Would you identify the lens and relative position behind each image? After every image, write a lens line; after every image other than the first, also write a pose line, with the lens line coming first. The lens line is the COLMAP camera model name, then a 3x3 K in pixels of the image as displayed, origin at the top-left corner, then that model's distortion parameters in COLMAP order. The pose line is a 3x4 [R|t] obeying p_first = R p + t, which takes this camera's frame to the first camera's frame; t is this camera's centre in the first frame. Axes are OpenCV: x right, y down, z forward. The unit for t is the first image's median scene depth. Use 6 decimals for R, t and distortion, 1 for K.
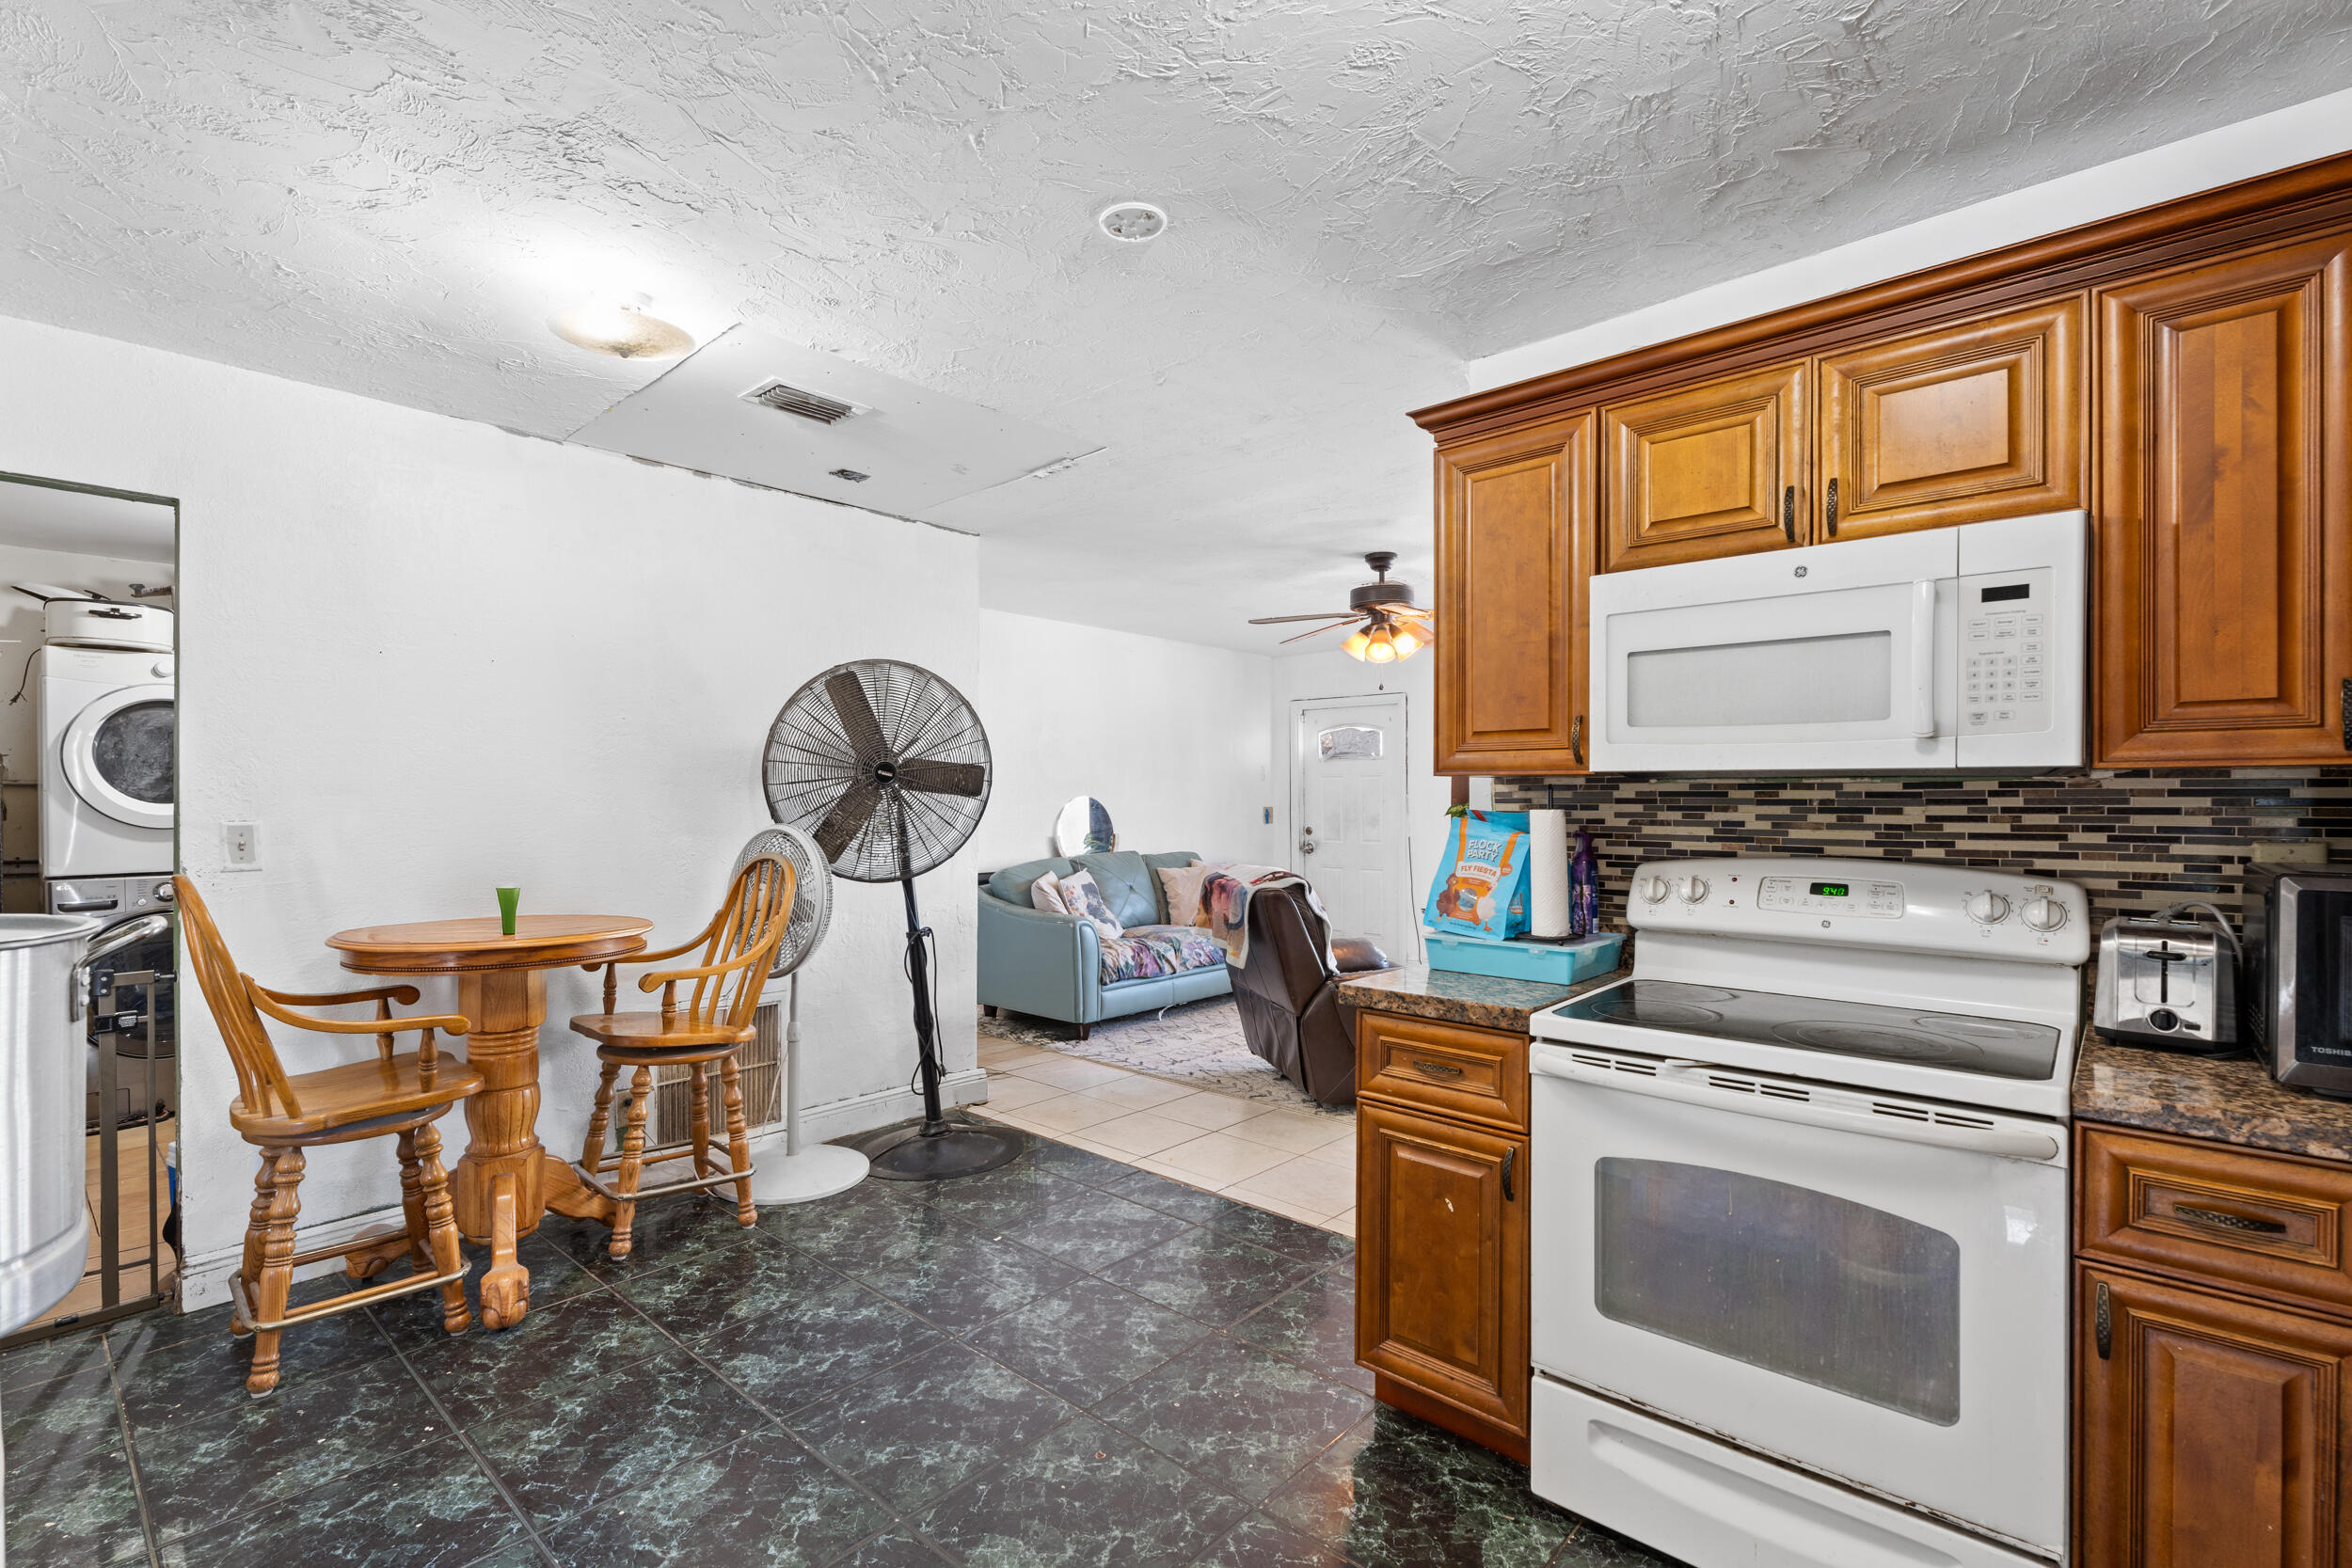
lens RADIAL K [[1063.6, 0, 1160.2], [0, 1063.6, 799.6], [0, 0, 1]] dist [0.005297, -0.000921]
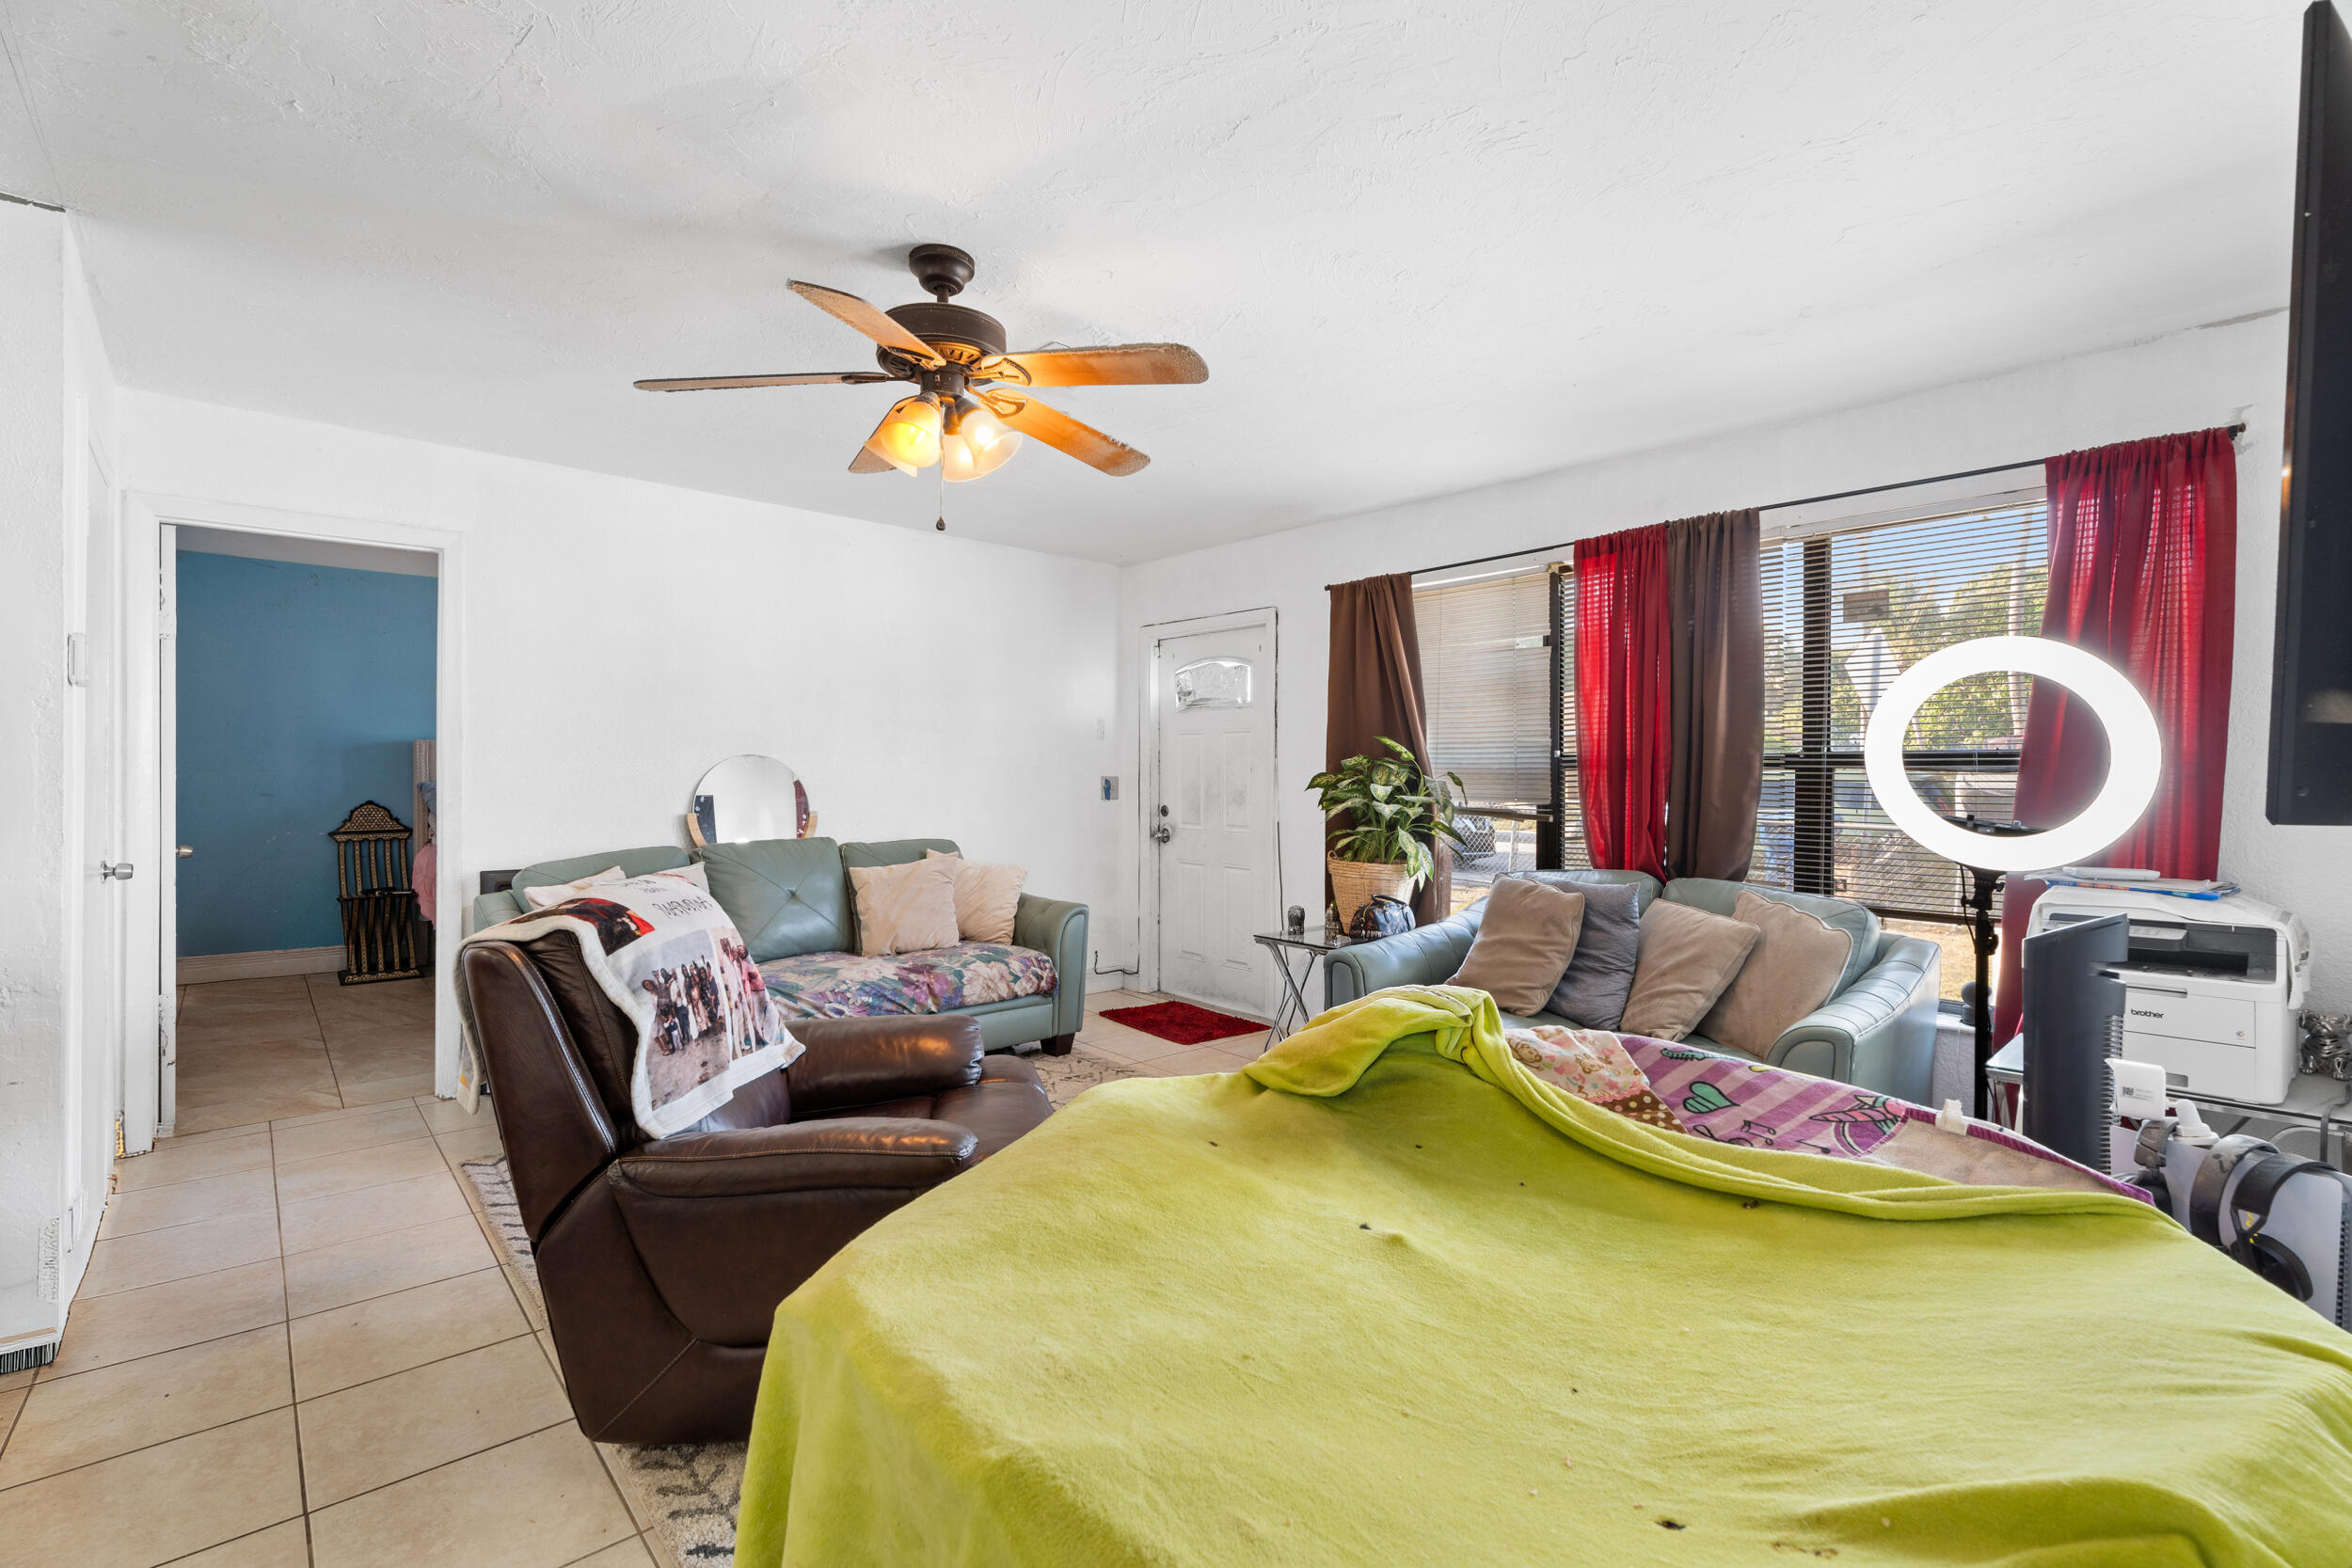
lens RADIAL K [[1063.6, 0, 1152.8], [0, 1063.6, 785.2], [0, 0, 1]] dist [0.005297, -0.000921]
pose [[0.994890, 0.007408, -0.100696, 0.803983], [-0.006371, 0.999923, 0.010621, 0.019118], [0.100766, -0.009926, 0.994861, 1.172262]]
